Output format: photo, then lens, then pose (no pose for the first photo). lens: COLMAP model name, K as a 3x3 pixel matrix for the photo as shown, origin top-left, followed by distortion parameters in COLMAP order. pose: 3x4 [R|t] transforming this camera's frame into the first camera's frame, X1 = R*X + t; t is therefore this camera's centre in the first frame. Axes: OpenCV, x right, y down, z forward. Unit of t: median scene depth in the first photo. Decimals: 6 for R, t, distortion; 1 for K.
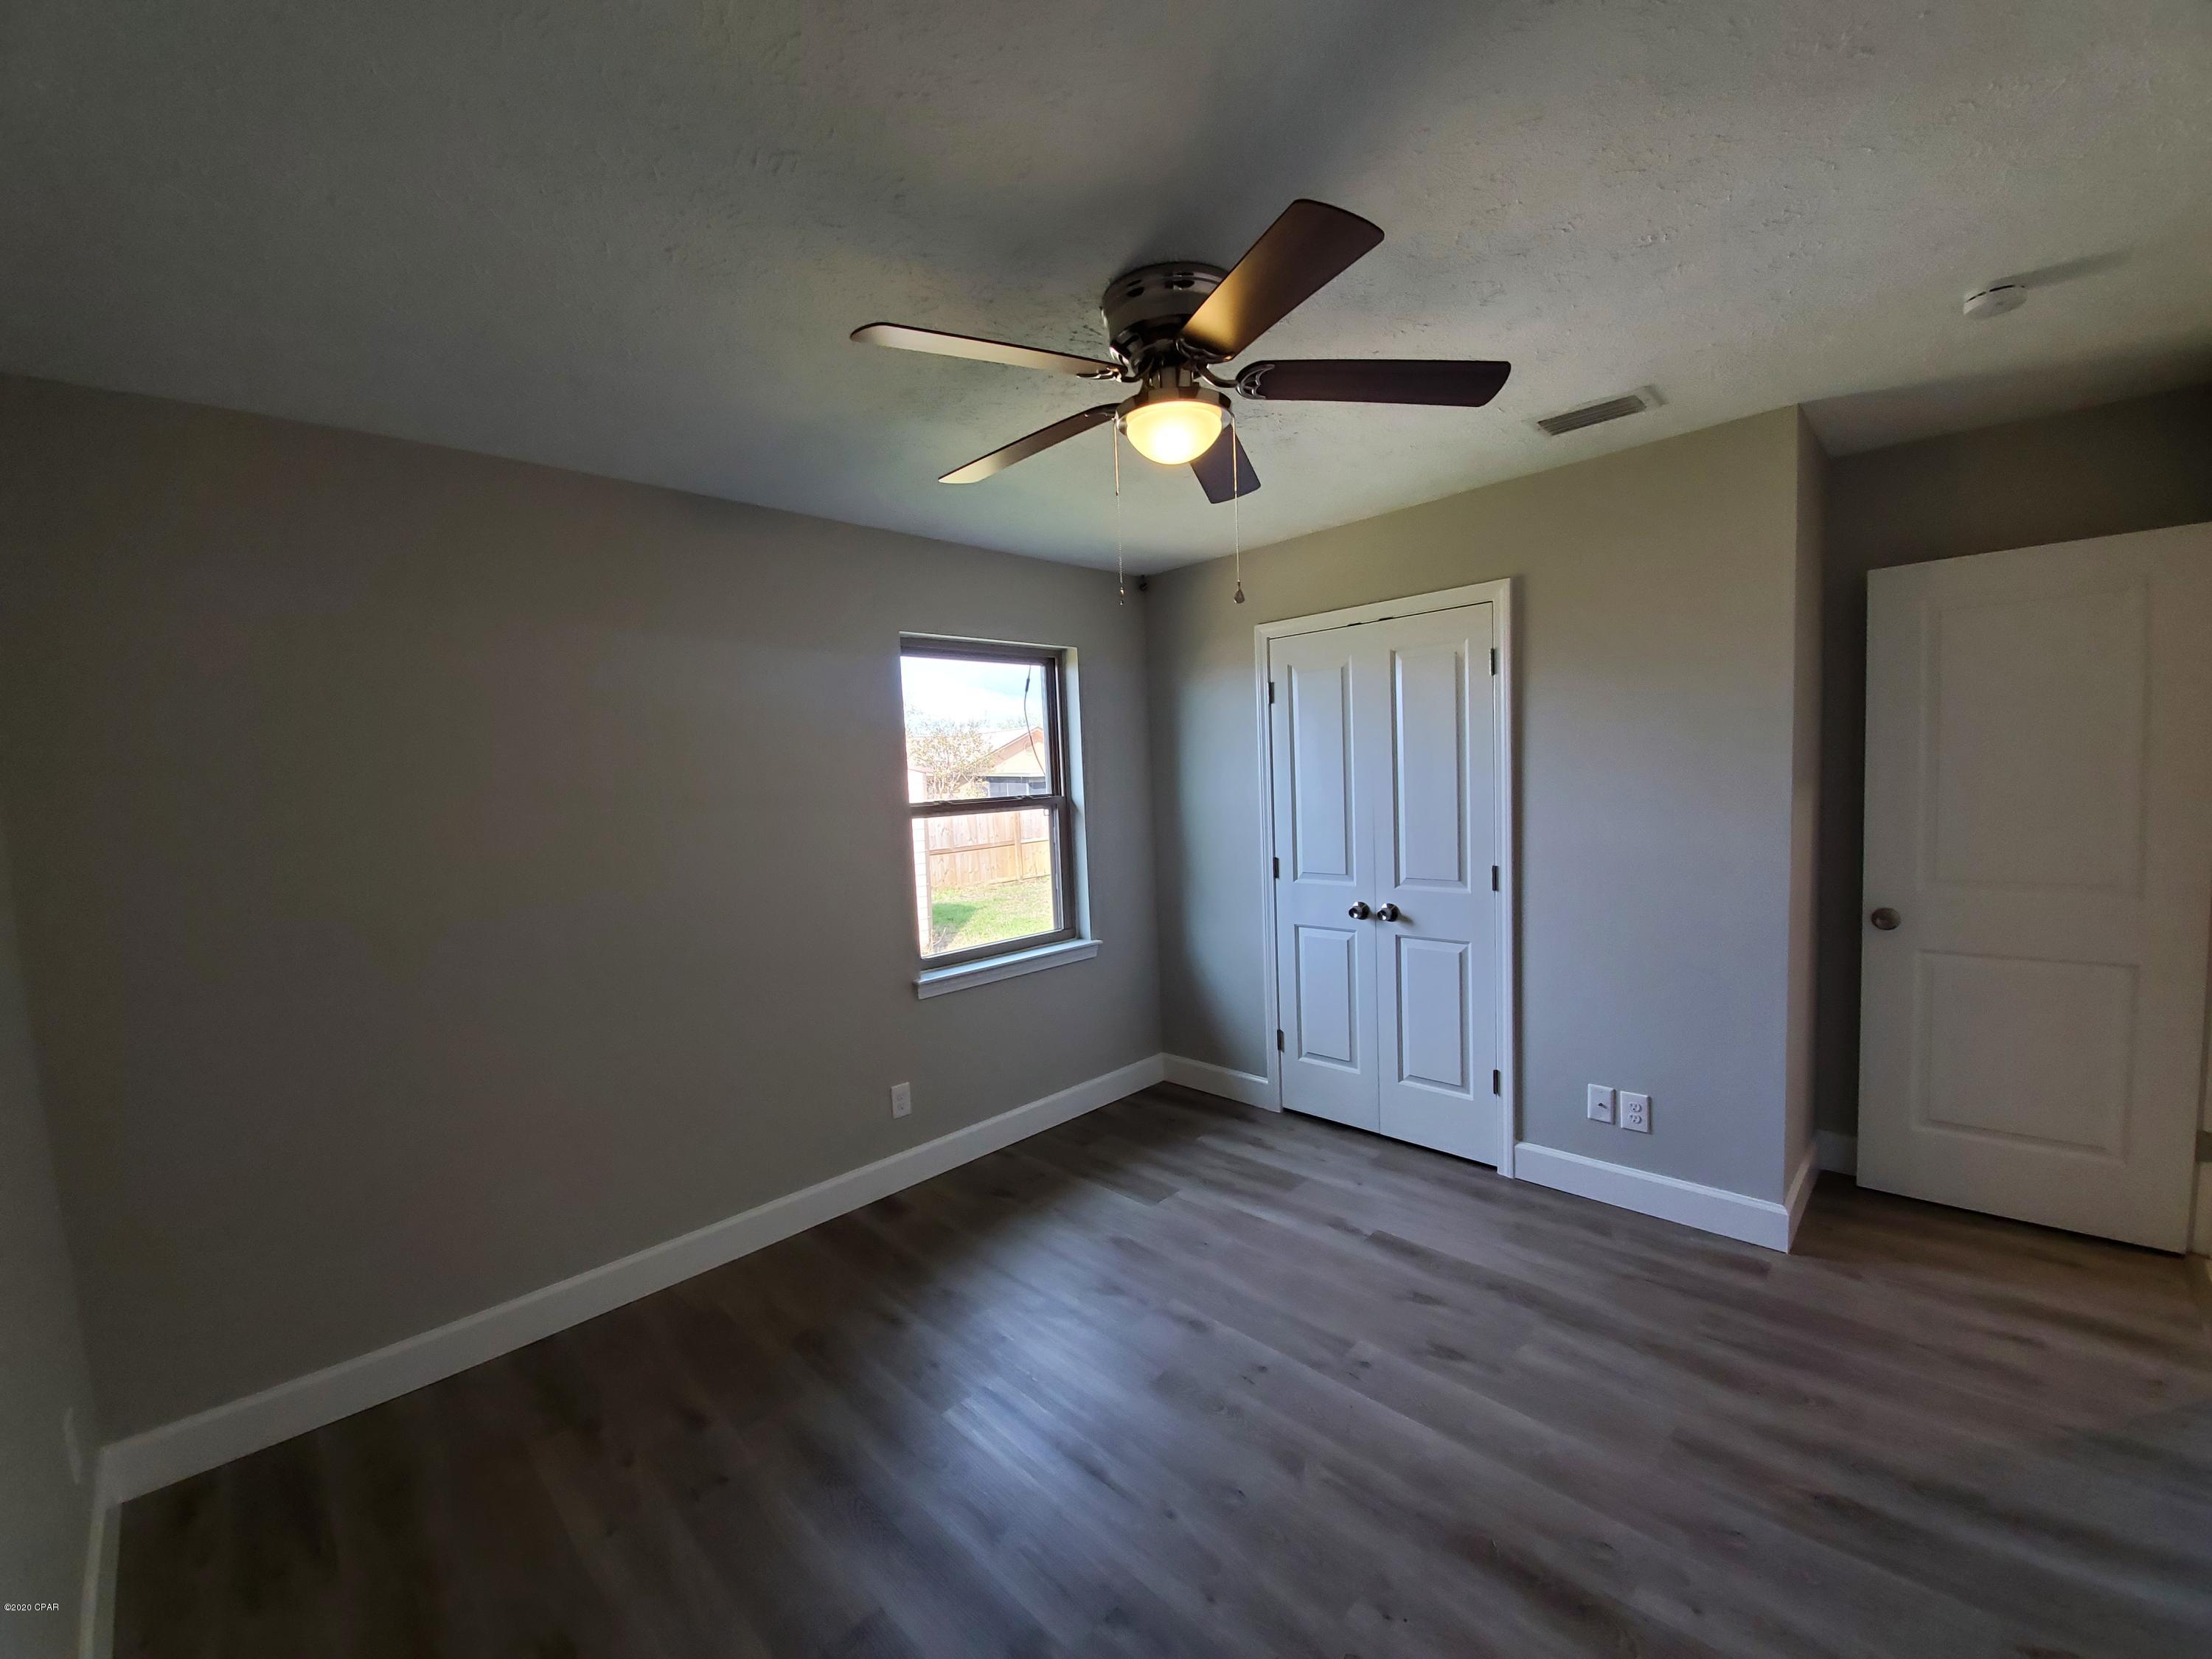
lens RADIAL K [[876.1, 0, 1097.5], [0, 876.1, 847.1], [0, 0, 1]] dist [0.008201, -0.015481]
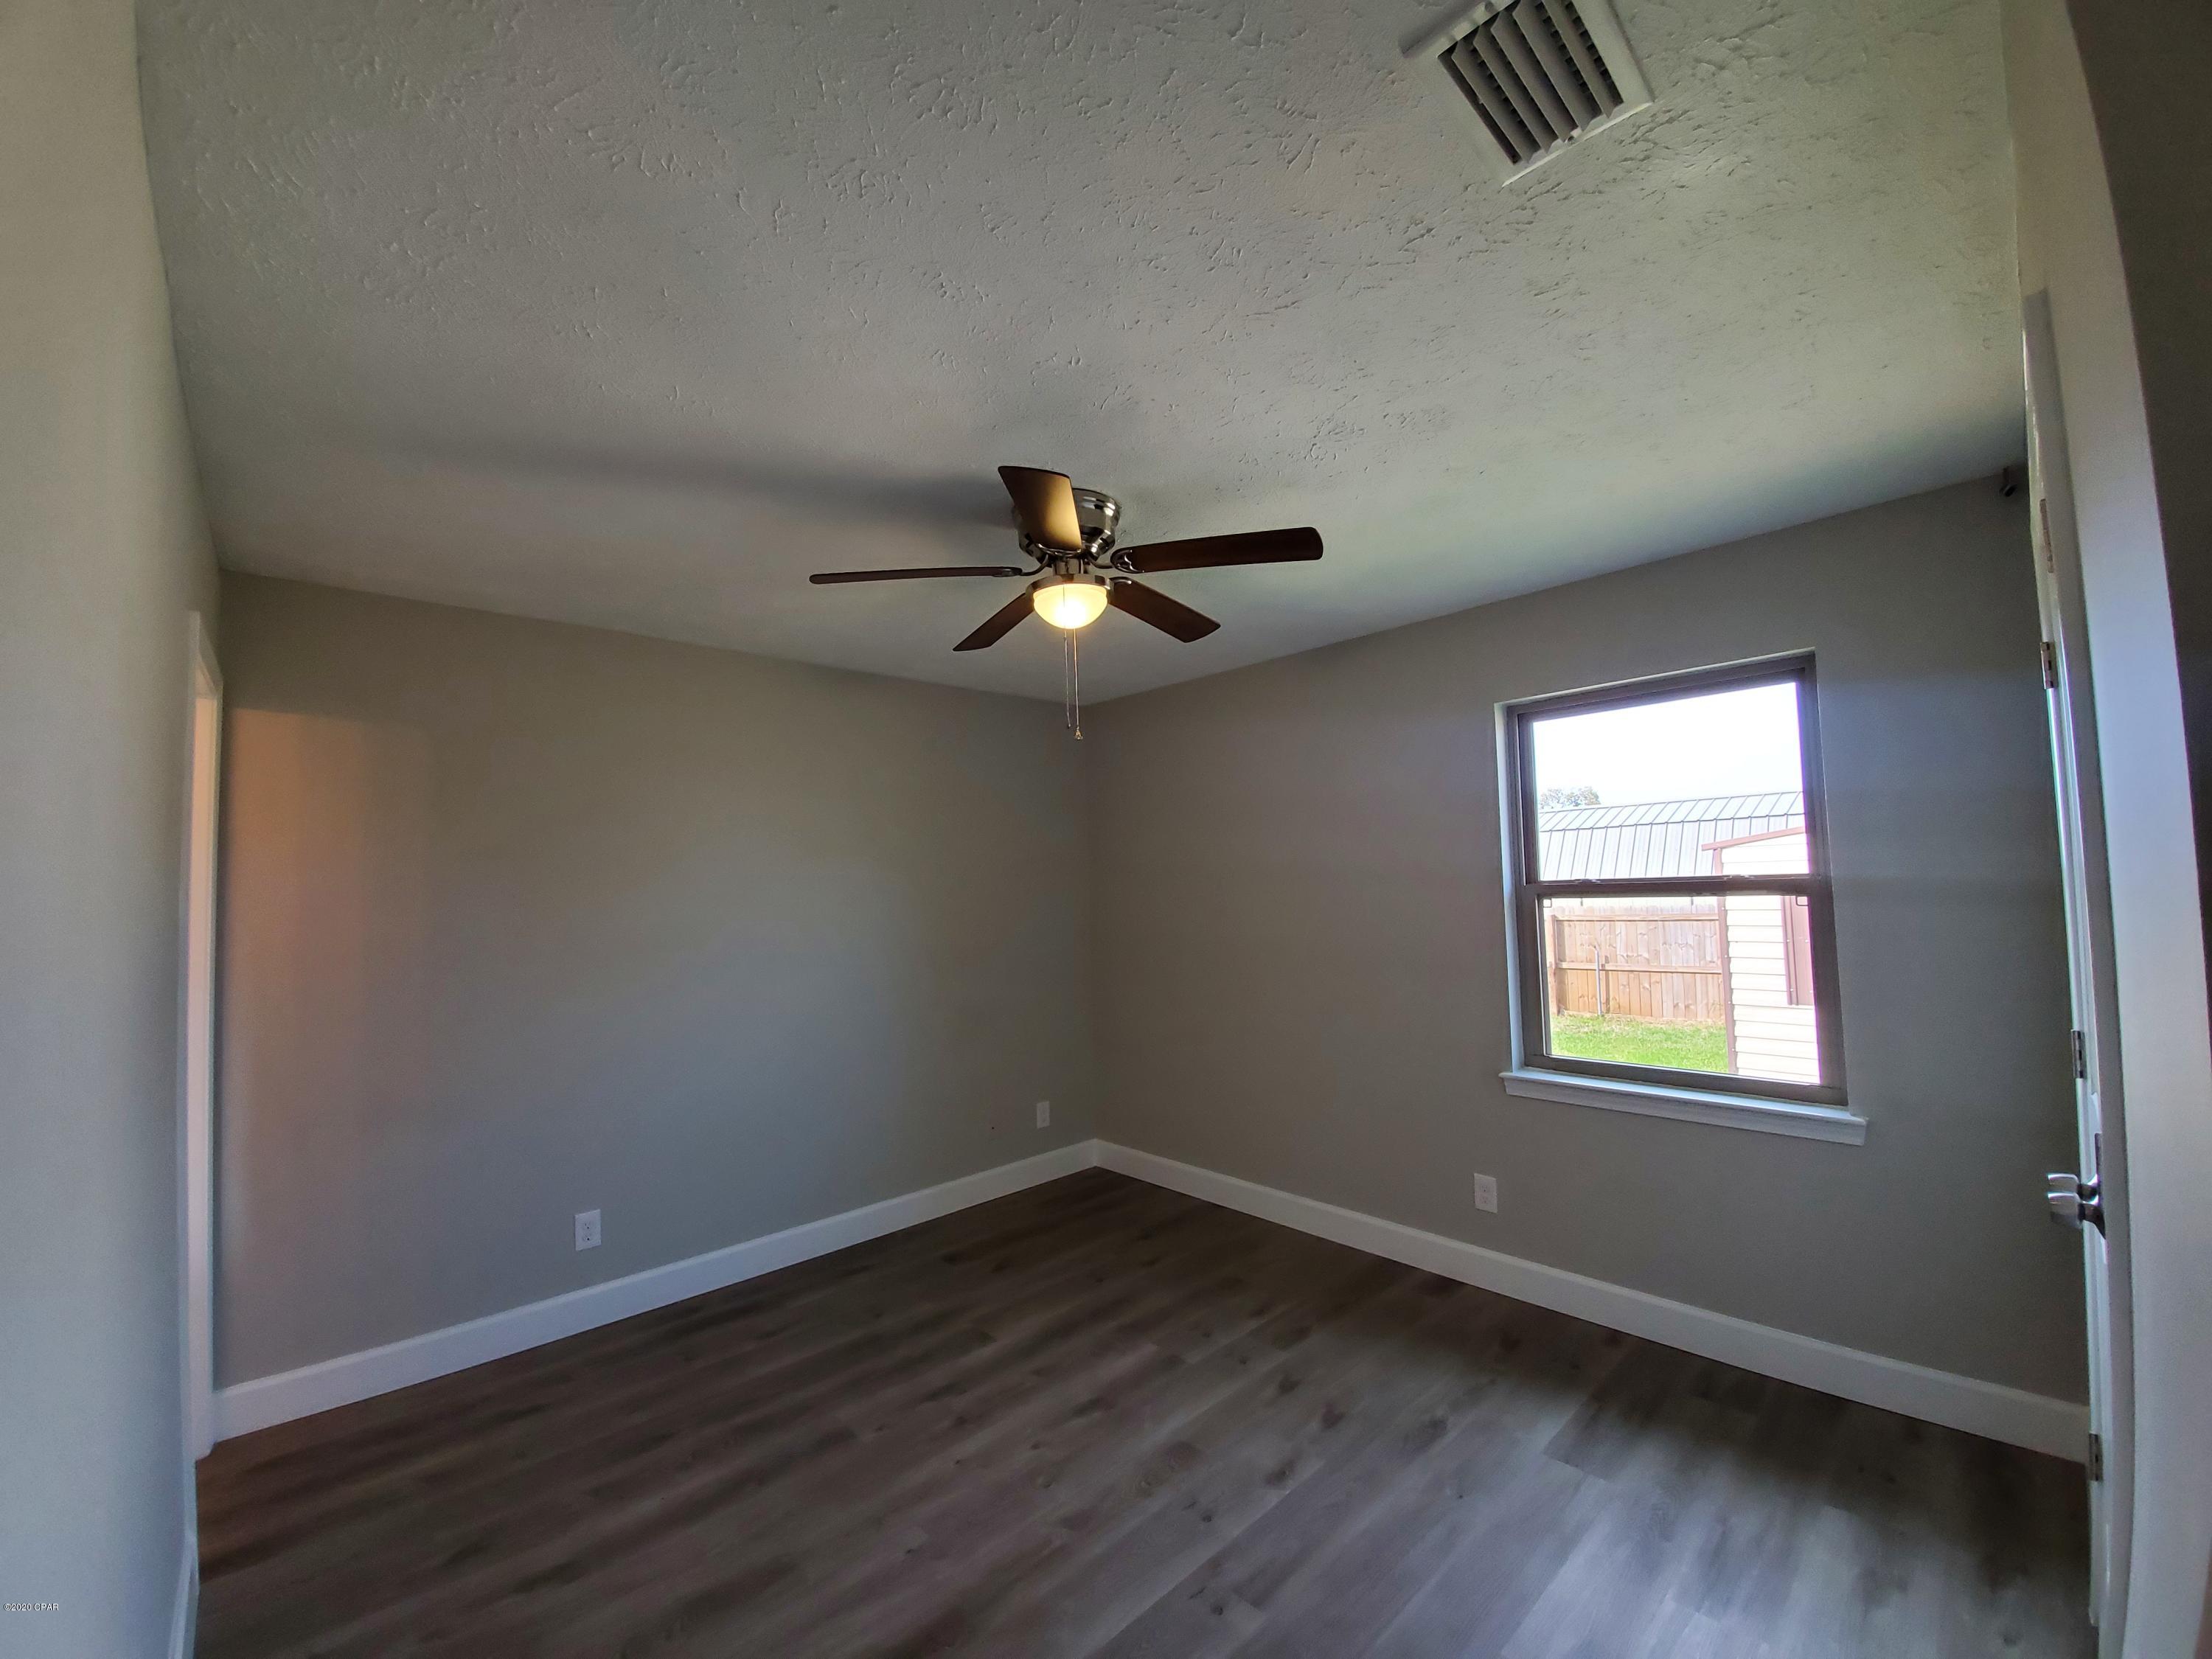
lens RADIAL K [[876.1, 0, 1097.5], [0, 876.1, 847.1], [0, 0, 1]] dist [0.008201, -0.015481]
pose [[-0.035131, -0.002362, -0.999380, 1.073553], [-0.051824, 0.998656, -0.000539, -0.092847], [0.998038, 0.051773, -0.035206, 0.859719]]
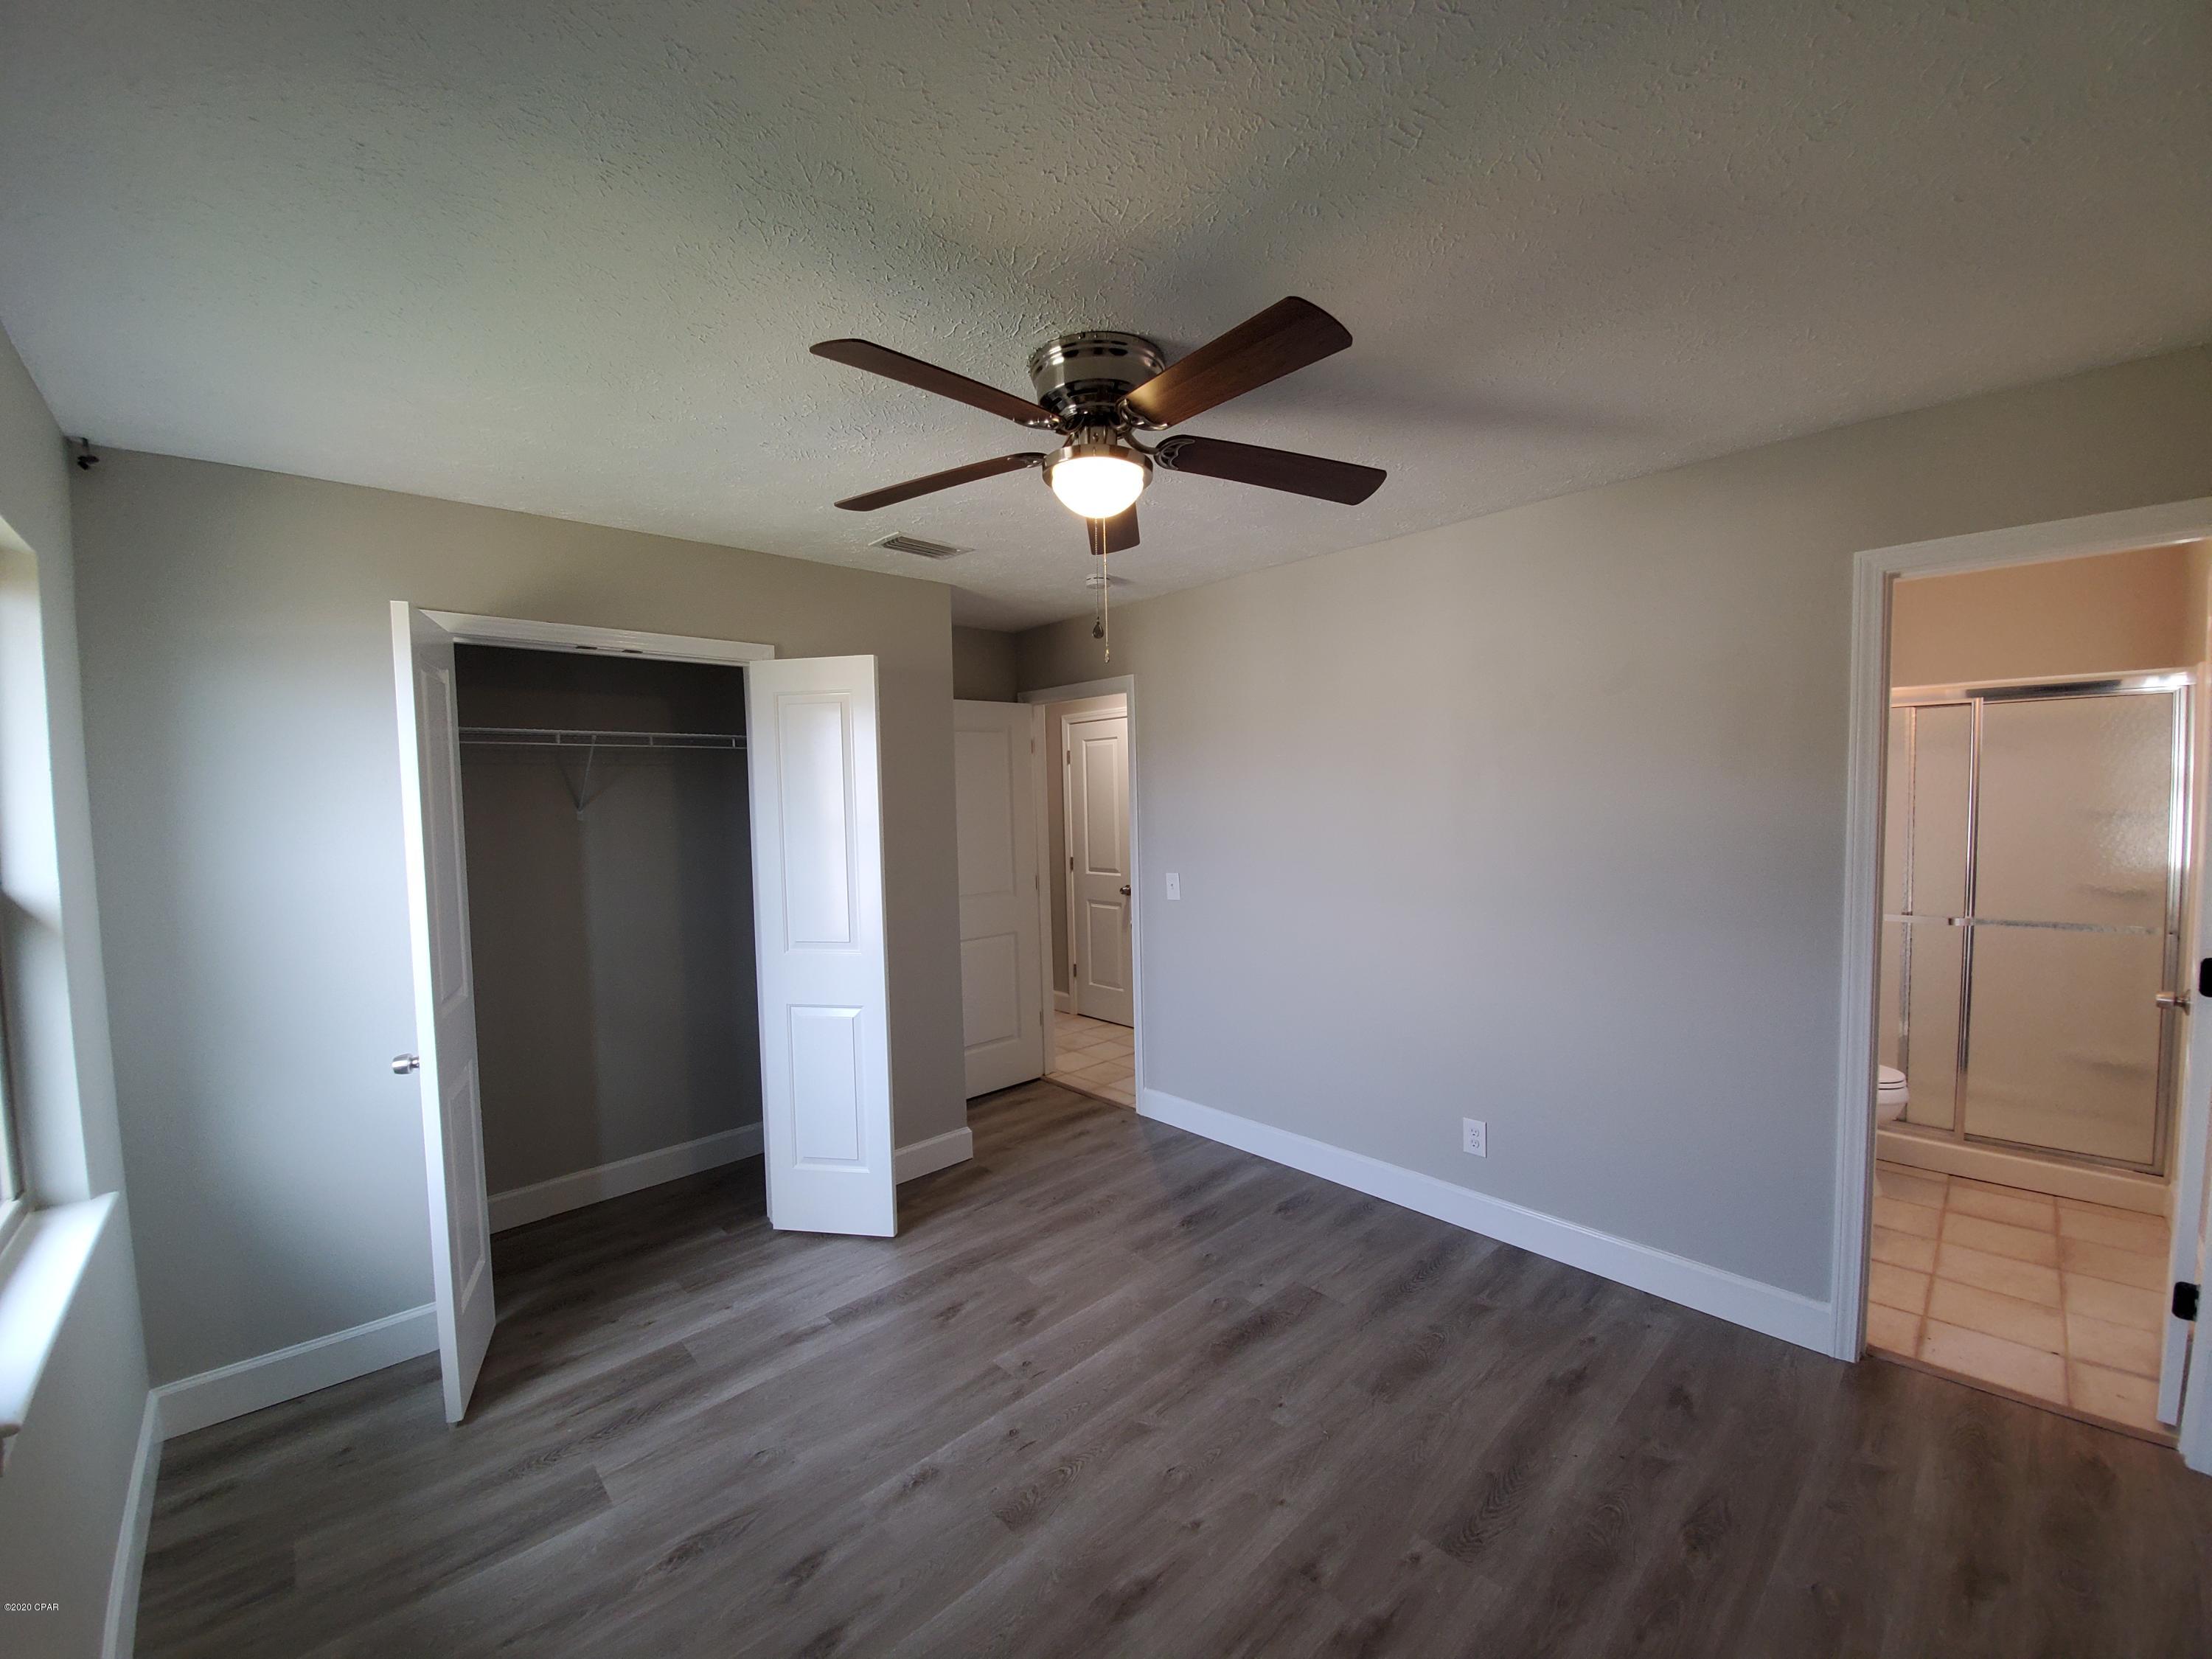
lens RADIAL K [[876.1, 0, 1097.5], [0, 876.1, 847.1], [0, 0, 1]] dist [0.008201, -0.015481]
pose [[0.036940, -0.012729, 0.999236, -0.747117], [0.104844, 0.994450, 0.008792, -0.045124], [-0.993802, 0.104440, 0.038069, 0.782276]]
